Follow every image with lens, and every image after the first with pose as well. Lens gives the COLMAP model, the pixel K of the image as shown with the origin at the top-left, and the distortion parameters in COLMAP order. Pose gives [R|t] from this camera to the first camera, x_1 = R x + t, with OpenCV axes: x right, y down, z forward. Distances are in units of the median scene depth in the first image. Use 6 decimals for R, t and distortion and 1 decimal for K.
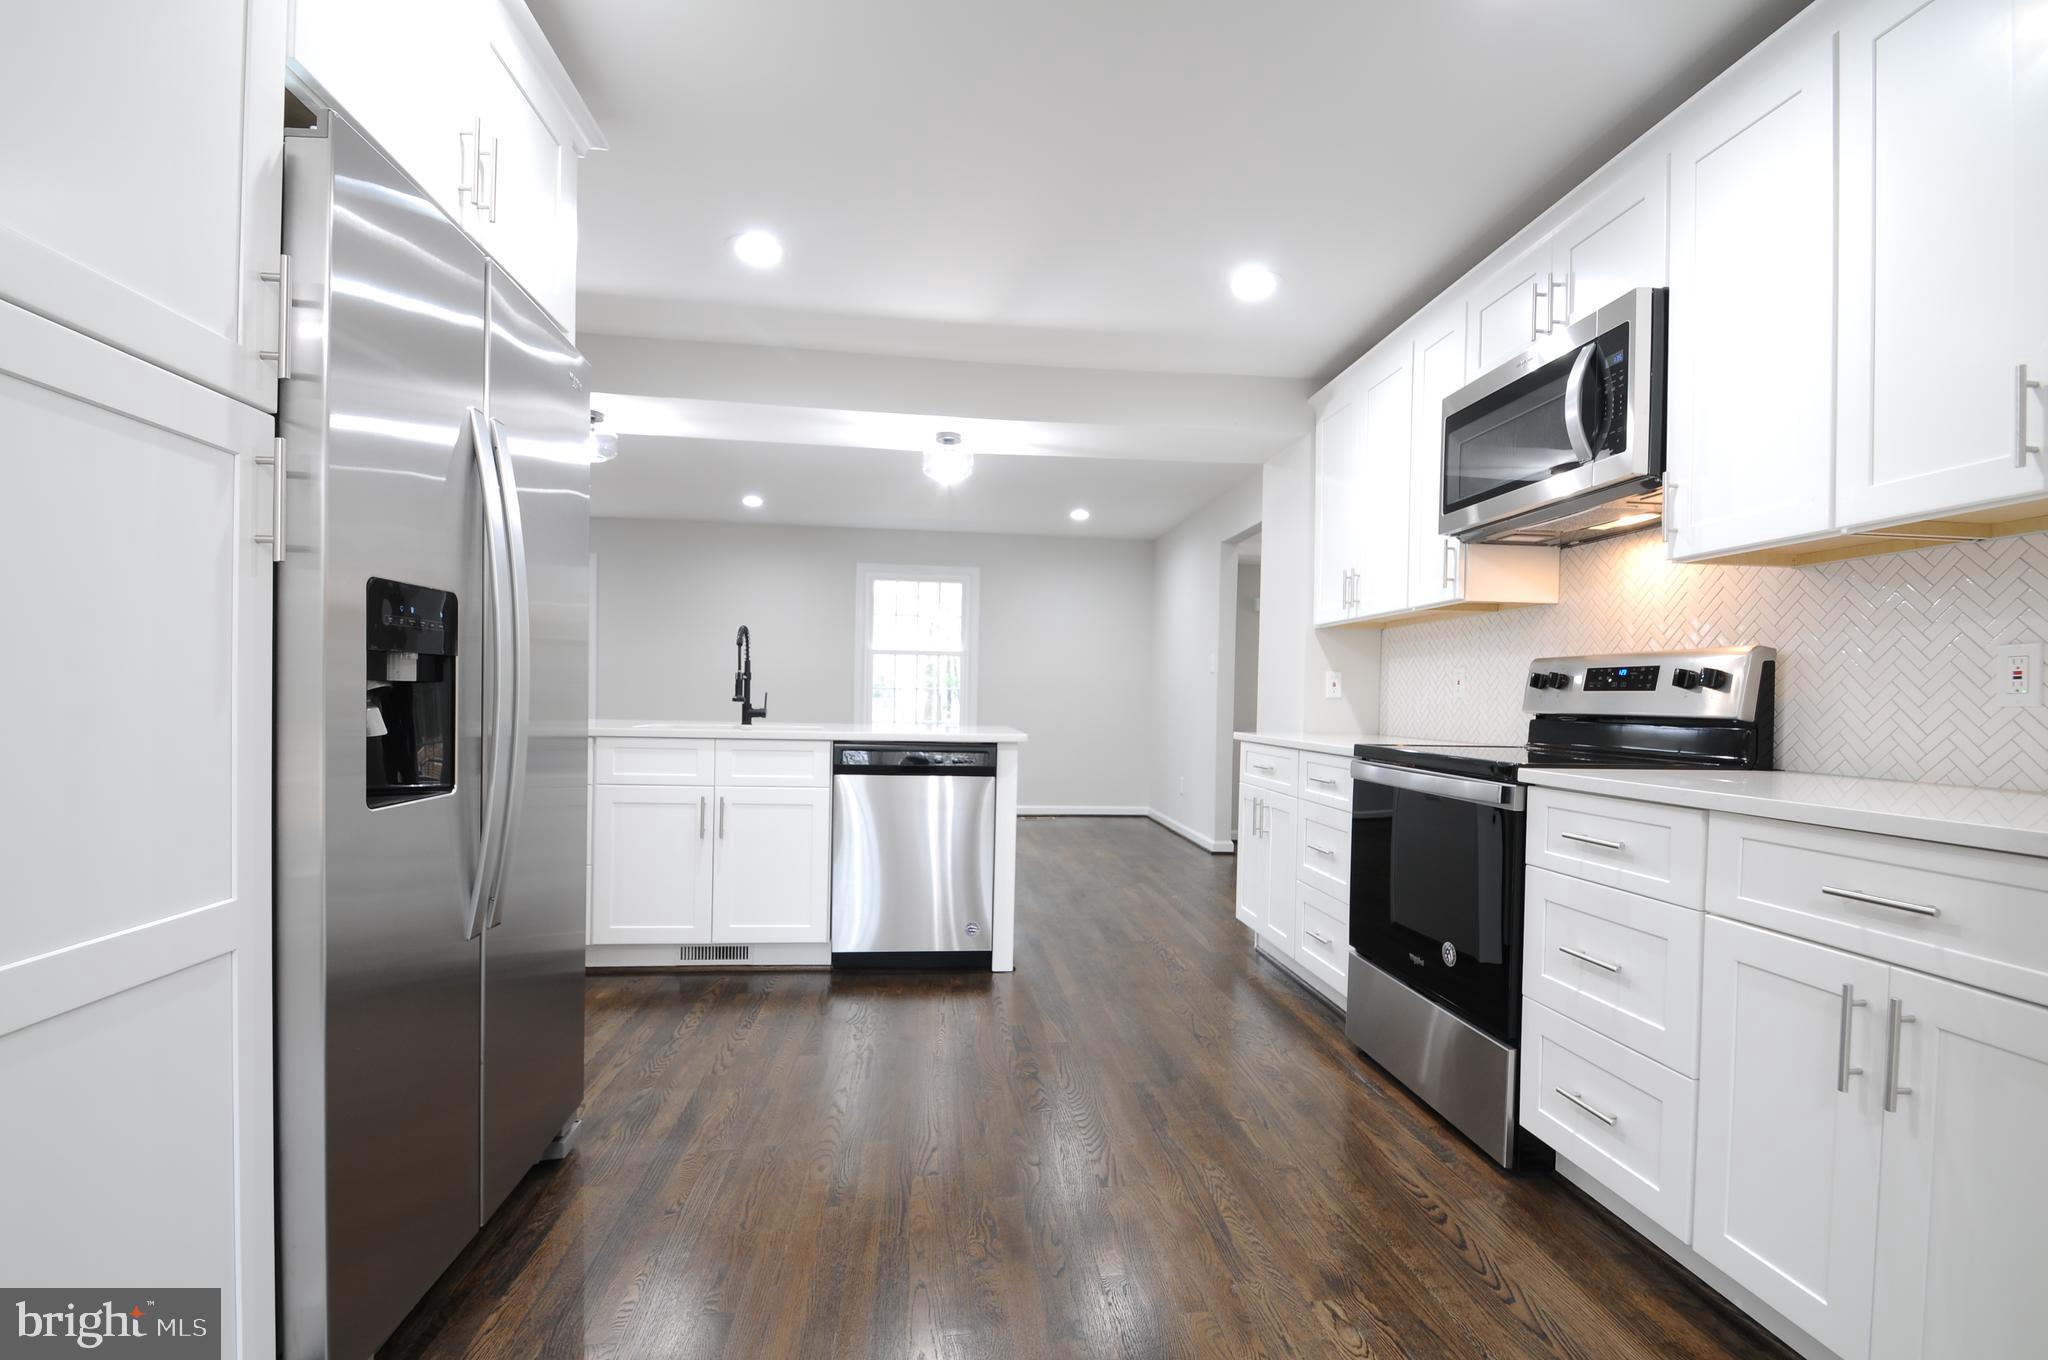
lens RADIAL K [[899.9, 0, 1025.4], [0, 899.9, 714.3], [0, 0, 1]] dist [0.000462, -0.000424]
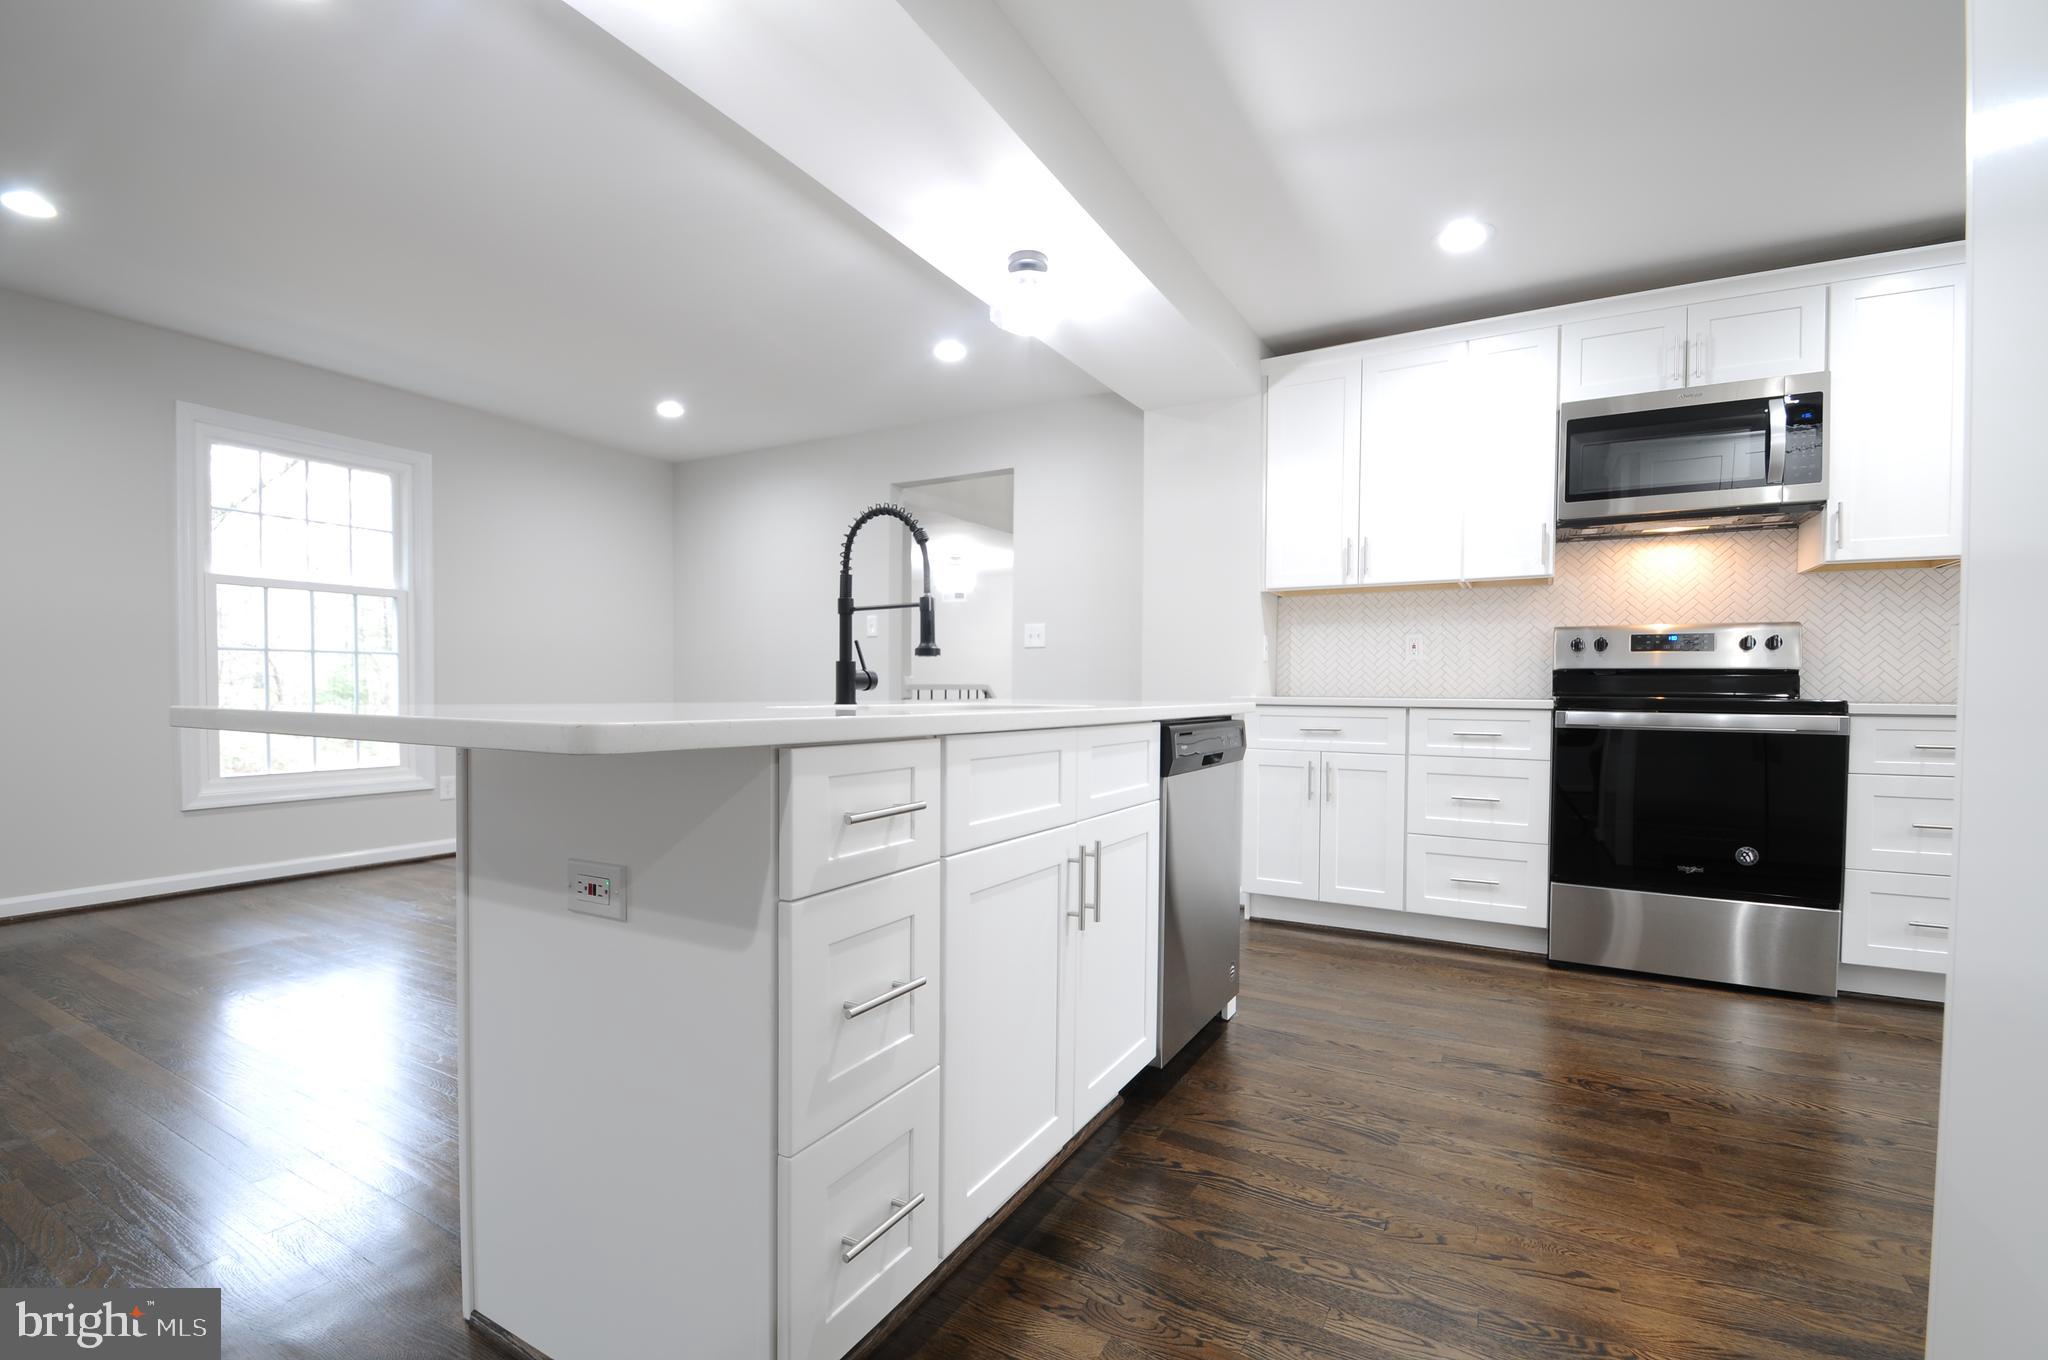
lens RADIAL K [[899.9, 0, 1025.4], [0, 899.9, 714.3], [0, 0, 1]] dist [0.000462, -0.000424]
pose [[0.579064, -0.038885, 0.814354, -0.935371], [0.019657, 0.999237, 0.033736, 0.003969], [-0.815045, -0.003528, 0.579387, 0.900386]]
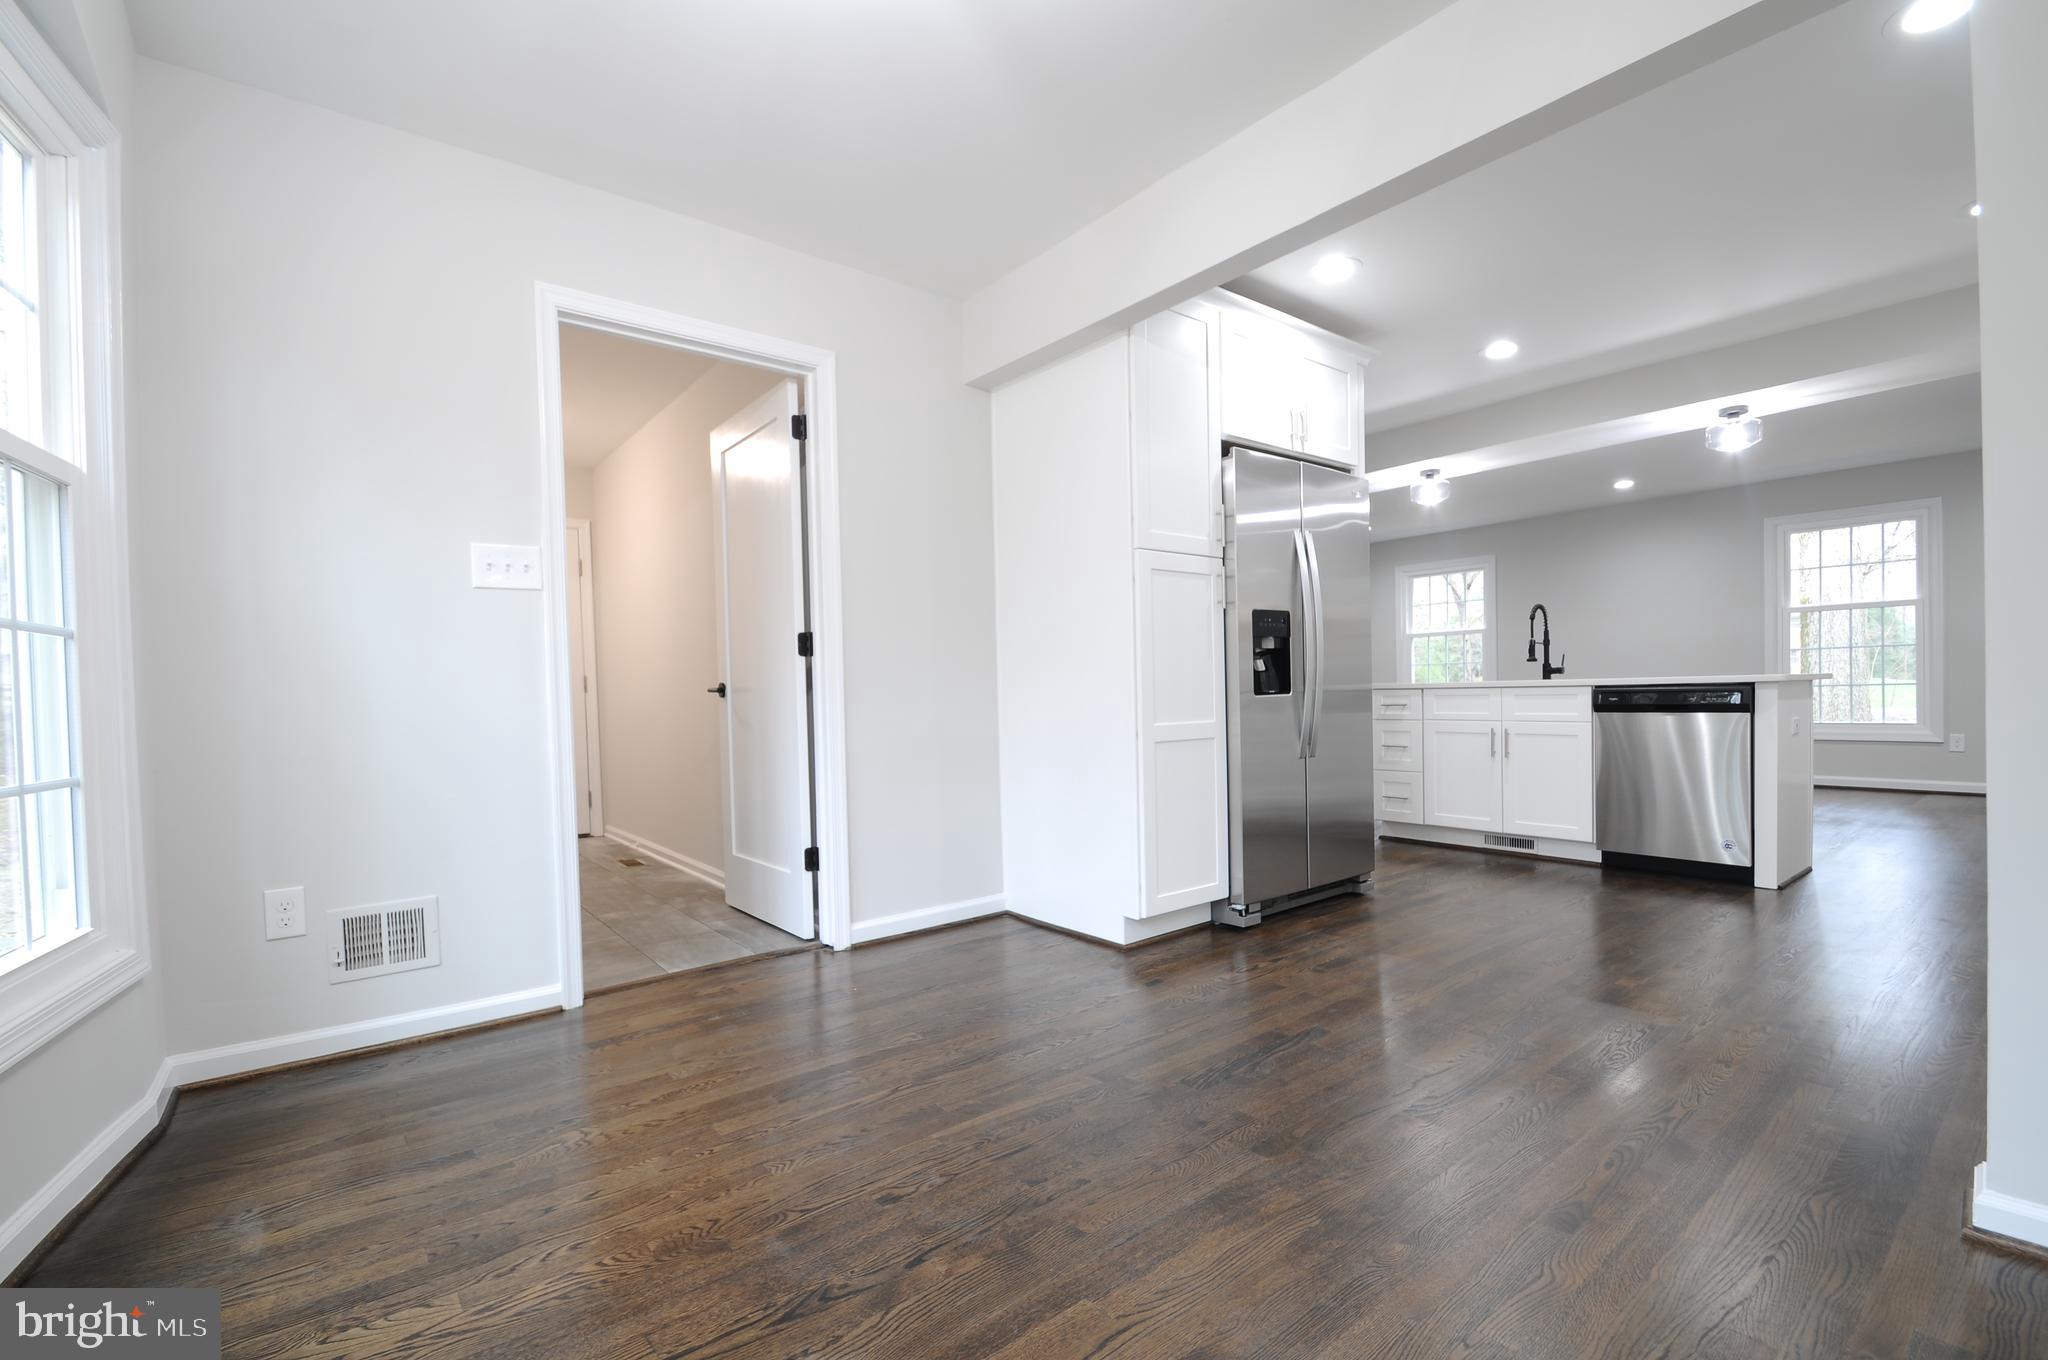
lens RADIAL K [[885.2, 0, 1024.0], [0, 885.2, 680.0], [0, 0, 1]] dist [0.000394, -0.000054]
pose [[0.533373, -0.045142, -0.844675, 0.527371], [0.019302, 0.998964, -0.041200, 0.071630], [0.845660, 0.005671, 0.533692, -0.459853]]
